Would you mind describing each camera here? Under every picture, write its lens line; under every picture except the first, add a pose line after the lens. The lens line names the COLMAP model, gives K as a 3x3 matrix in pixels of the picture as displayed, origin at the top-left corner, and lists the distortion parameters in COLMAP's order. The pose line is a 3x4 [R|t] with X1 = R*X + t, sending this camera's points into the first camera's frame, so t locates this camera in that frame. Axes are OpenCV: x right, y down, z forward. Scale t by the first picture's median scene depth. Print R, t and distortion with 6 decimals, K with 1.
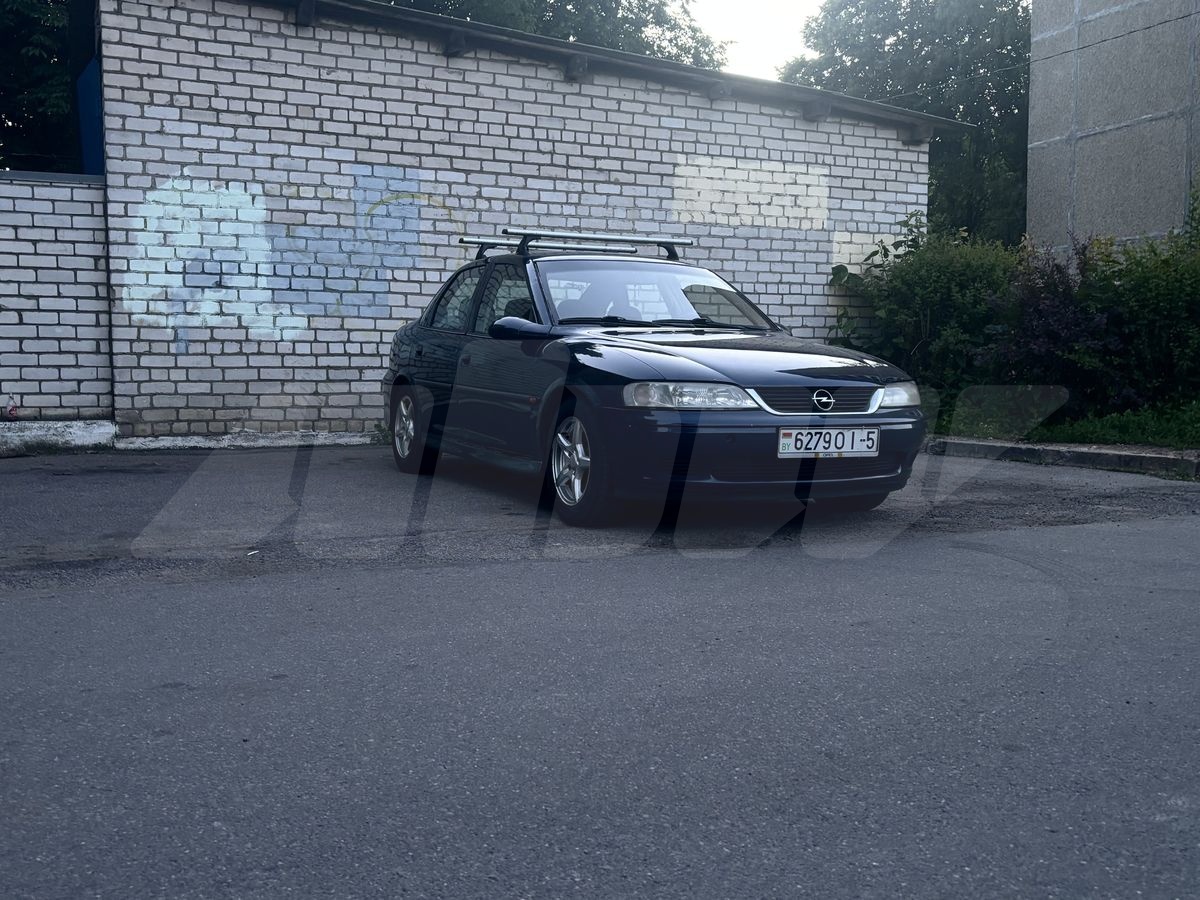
lens RADIAL K [[1196.1, 0, 600.1], [0, 1196.1, 466.5], [0, 0, 1]] dist [0.020589, 0.000000]
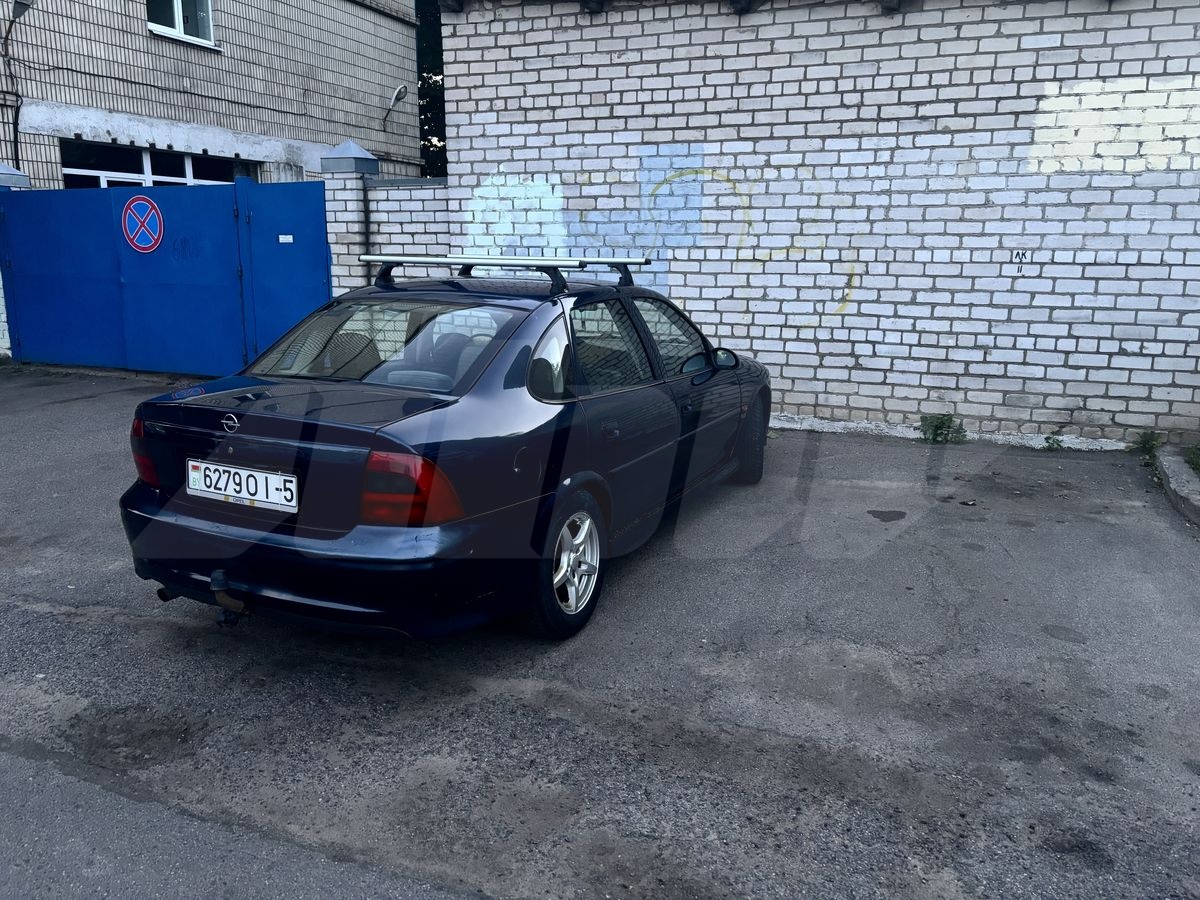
lens RADIAL K [[909.6, 0, 595.3], [0, 909.6, 443.9], [0, 0, 1]] dist [0.025927, -0.023128]
pose [[0.682064, 0.159336, -0.713723, 0.361126], [-0.062104, 0.985070, 0.160564, -0.123328], [0.728651, -0.065190, 0.681776, 0.423364]]
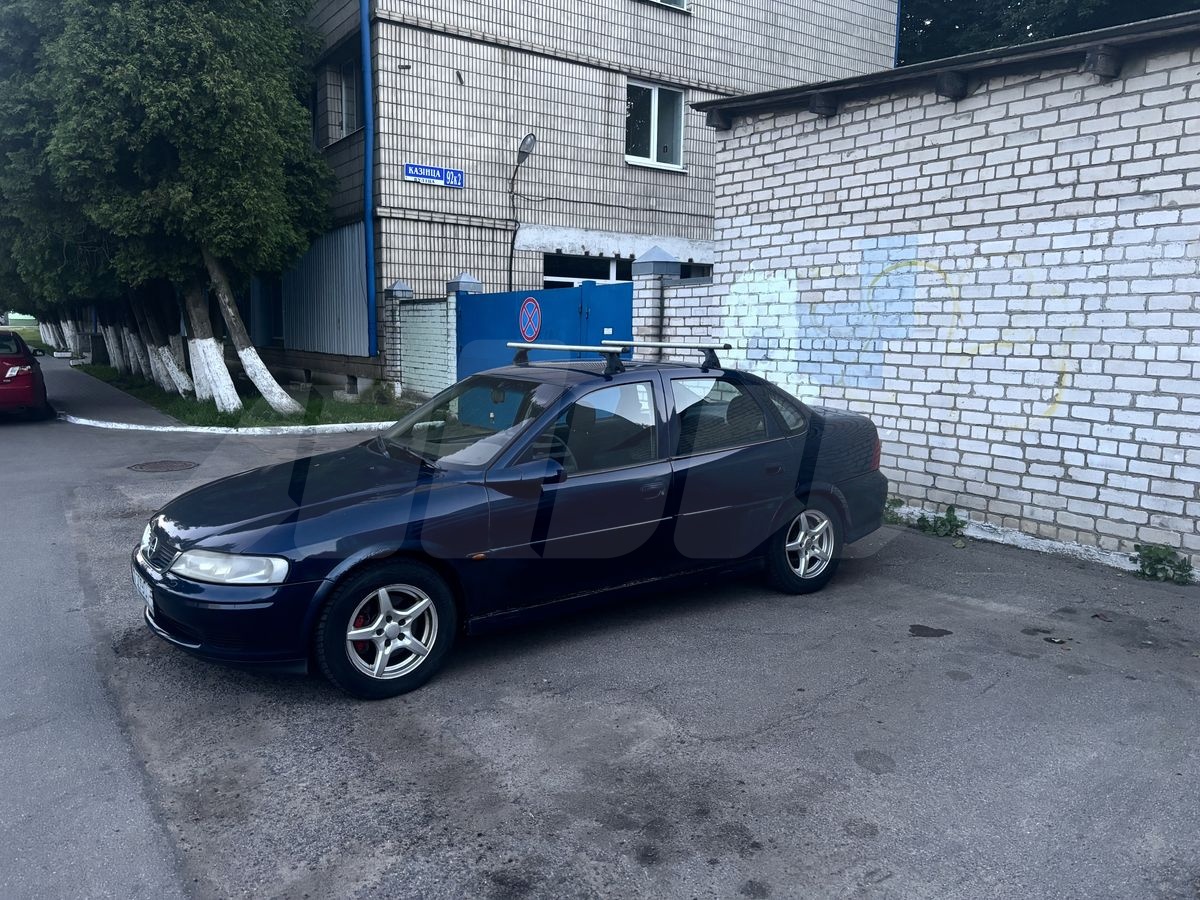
lens RADIAL K [[909.6, 0, 593.8], [0, 909.6, 456.0], [0, 0, 1]] dist [0.025927, -0.023128]
pose [[0.158818, 0.133535, -0.978236, 0.539050], [-0.092909, 0.988436, 0.119843, -0.140731], [0.982927, 0.071854, 0.169388, 0.652787]]
